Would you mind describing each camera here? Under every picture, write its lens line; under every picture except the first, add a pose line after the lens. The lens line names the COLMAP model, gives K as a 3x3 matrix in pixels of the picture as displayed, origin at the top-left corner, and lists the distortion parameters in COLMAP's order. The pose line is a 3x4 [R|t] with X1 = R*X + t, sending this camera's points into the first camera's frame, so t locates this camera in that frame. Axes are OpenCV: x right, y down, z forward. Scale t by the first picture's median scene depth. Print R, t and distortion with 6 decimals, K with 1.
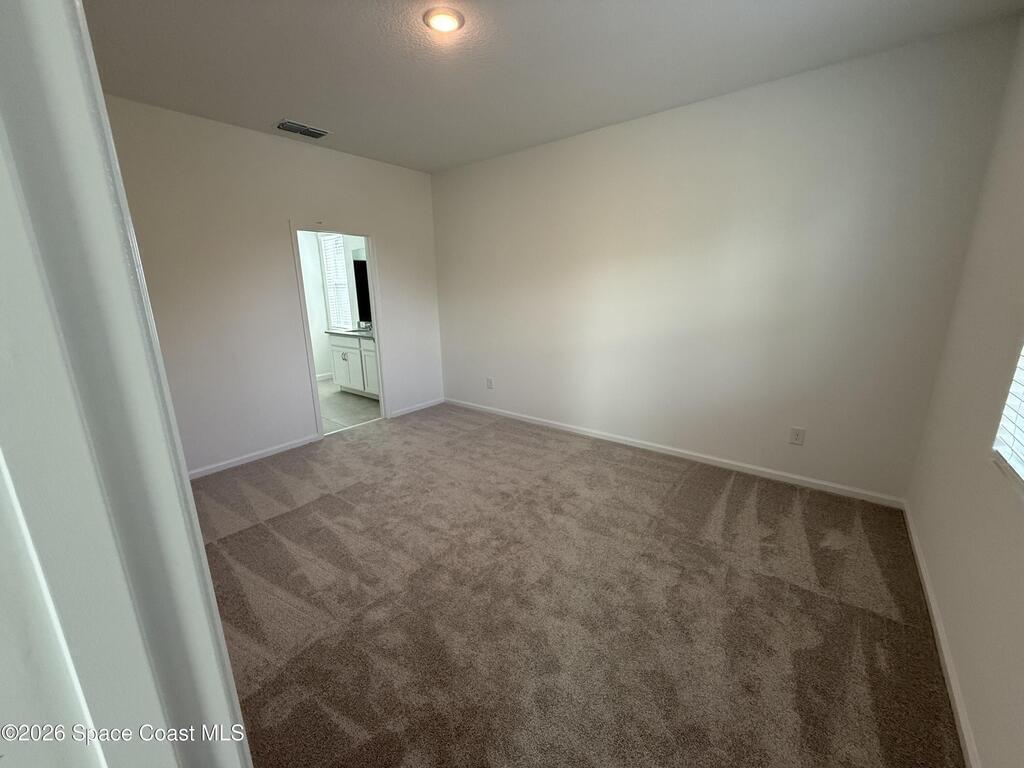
lens RADIAL K [[405.6, 0, 512.0], [0, 405.6, 384.0], [0, 0, 1]] dist [0.000772, -0.000181]
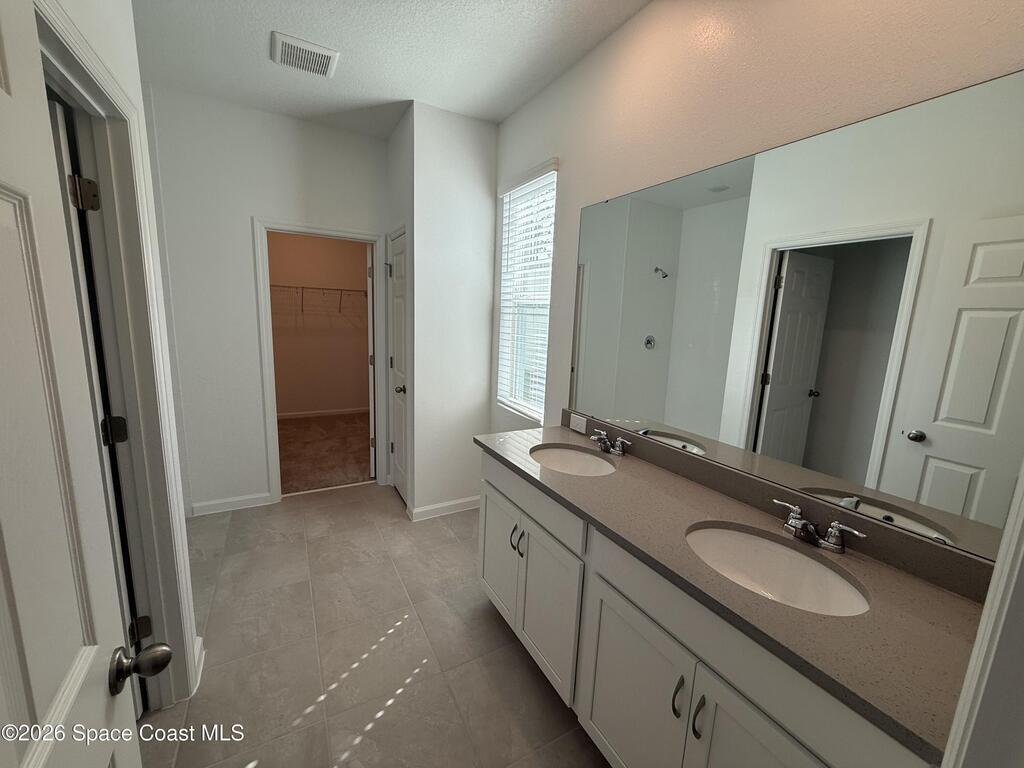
lens RADIAL K [[405.6, 0, 512.0], [0, 405.6, 384.0], [0, 0, 1]] dist [0.000772, -0.000181]
pose [[0.918394, 0.118744, -0.377428, -0.318769], [-0.145982, 0.988295, -0.044288, -0.165196], [0.367752, 0.095772, 0.924979, 0.713635]]
